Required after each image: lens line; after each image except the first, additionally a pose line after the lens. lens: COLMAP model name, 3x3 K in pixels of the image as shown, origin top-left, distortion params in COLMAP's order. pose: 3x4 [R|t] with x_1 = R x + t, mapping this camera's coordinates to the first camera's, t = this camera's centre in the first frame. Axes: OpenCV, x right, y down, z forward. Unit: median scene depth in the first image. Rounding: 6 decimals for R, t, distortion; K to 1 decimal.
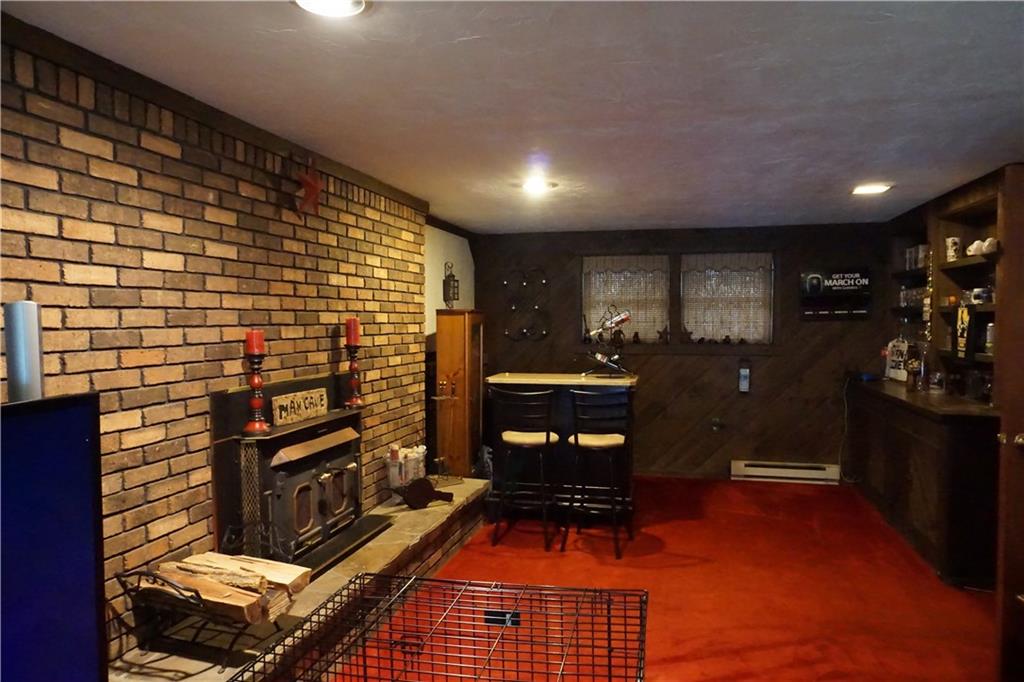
lens RADIAL K [[680.2, 0, 511.2], [0, 680.2, 345.2], [0, 0, 1]] dist [-0.039294, 0.016583]
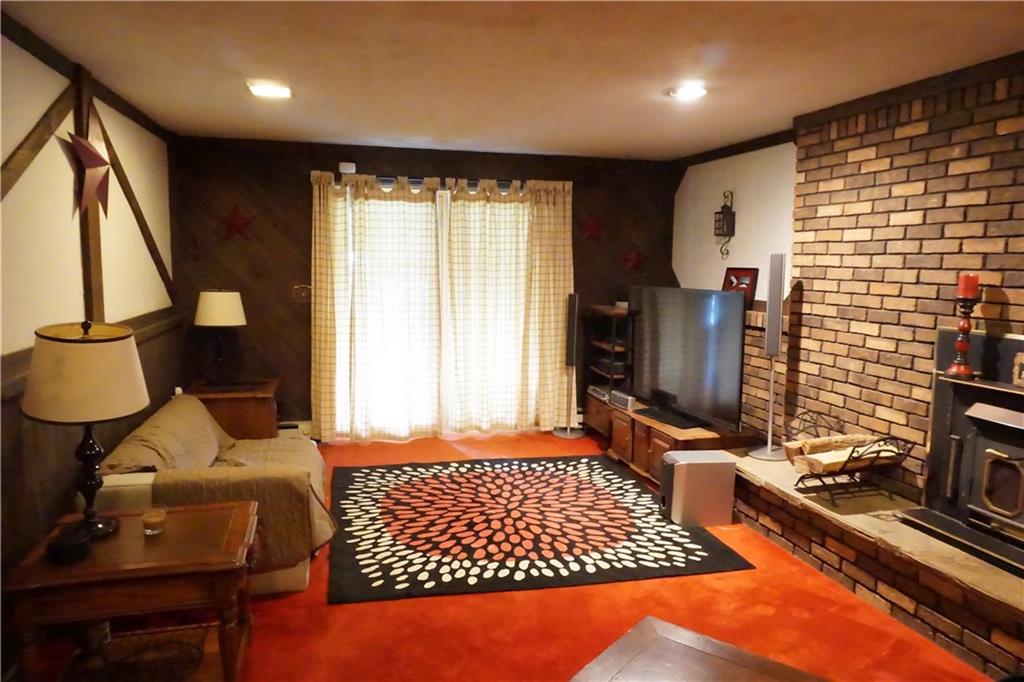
lens RADIAL K [[680.2, 0, 510.9], [0, 680.2, 343.3], [0, 0, 1]] dist [-0.039294, 0.016583]
pose [[-0.869555, 0.050665, -0.491230, 0.745041], [-0.029812, 0.987523, 0.154624, -0.057161], [0.492935, 0.149099, -0.857196, 1.616890]]
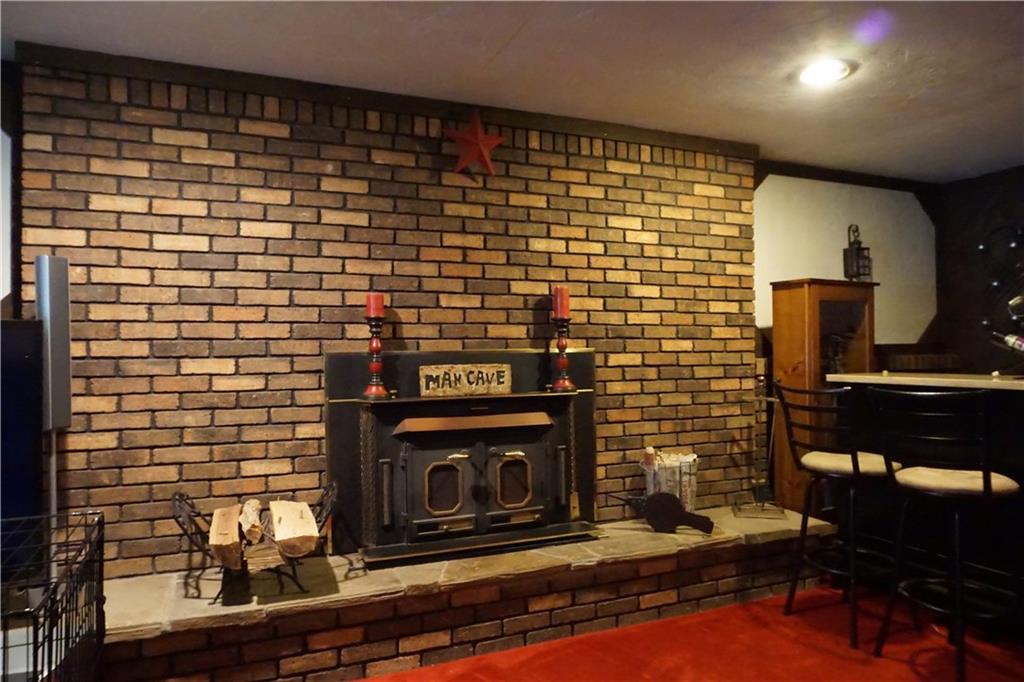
lens RADIAL K [[680.2, 0, 509.9], [0, 680.2, 343.9], [0, 0, 1]] dist [-0.039294, 0.016583]
pose [[0.606820, -0.010931, -0.794764, 0.566247], [-0.023182, 0.999237, -0.031443, 0.082773], [0.794501, 0.037504, 0.606103, 0.585021]]
